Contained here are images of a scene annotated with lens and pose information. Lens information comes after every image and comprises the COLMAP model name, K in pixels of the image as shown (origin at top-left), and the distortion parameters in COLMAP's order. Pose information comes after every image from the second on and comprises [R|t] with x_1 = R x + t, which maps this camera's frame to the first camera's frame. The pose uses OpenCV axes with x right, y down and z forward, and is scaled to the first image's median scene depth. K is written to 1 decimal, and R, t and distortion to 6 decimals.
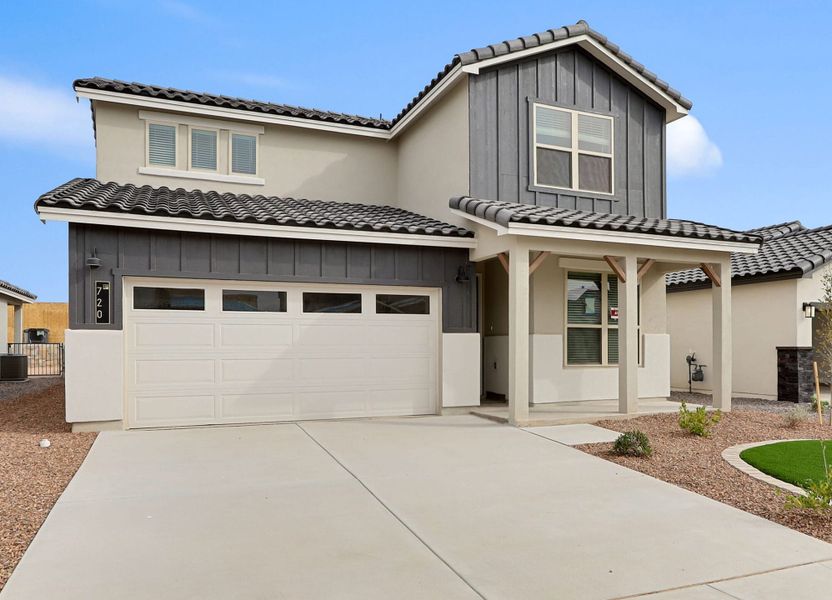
lens RADIAL K [[606.4, 0, 417.0], [0, 606.4, 350.4], [0, 0, 1]] dist [0.002961, -0.001968]
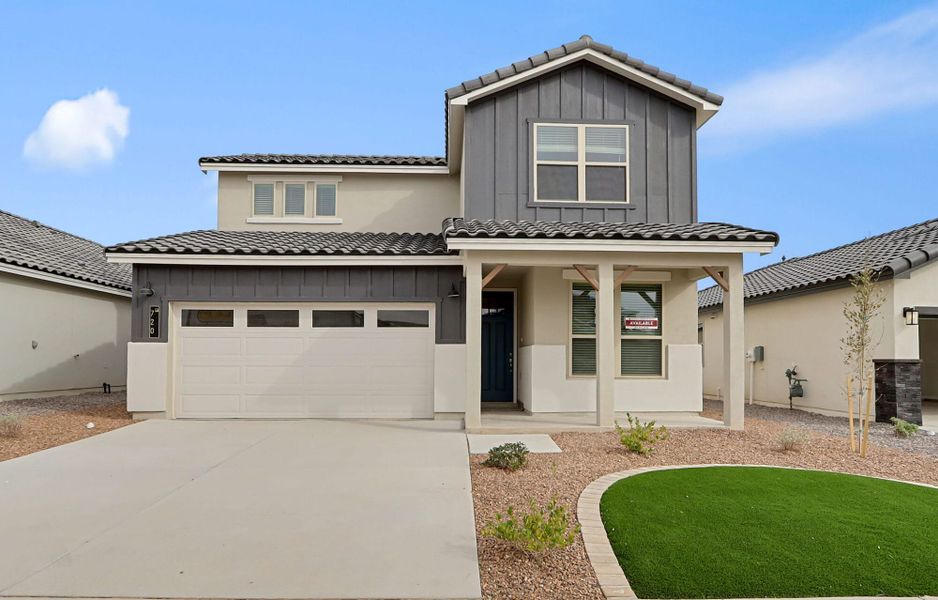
lens RADIAL K [[527.6, 0, 465.4], [0, 527.6, 349.0], [0, 0, 1]] dist [-0.004772, -0.000028]
pose [[0.936772, -0.002155, -0.349933, 0.385829], [-0.007366, 0.999638, -0.025875, 0.003829], [0.349862, 0.026817, 0.936417, 0.118978]]
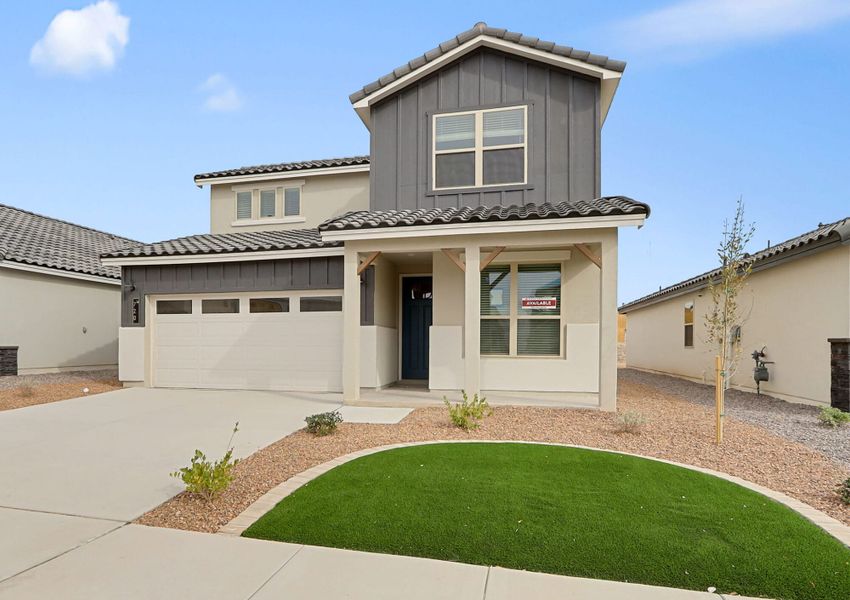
lens RADIAL K [[500.4, 0, 390.9], [0, 500.4, 342.0], [0, 0, 1]] dist [-0.002383, -0.000702]
pose [[0.803500, 0.003202, -0.595297, 0.650938], [-0.007180, 0.999965, -0.004313, 0.006314], [0.595262, 0.007740, 0.803495, 0.225237]]
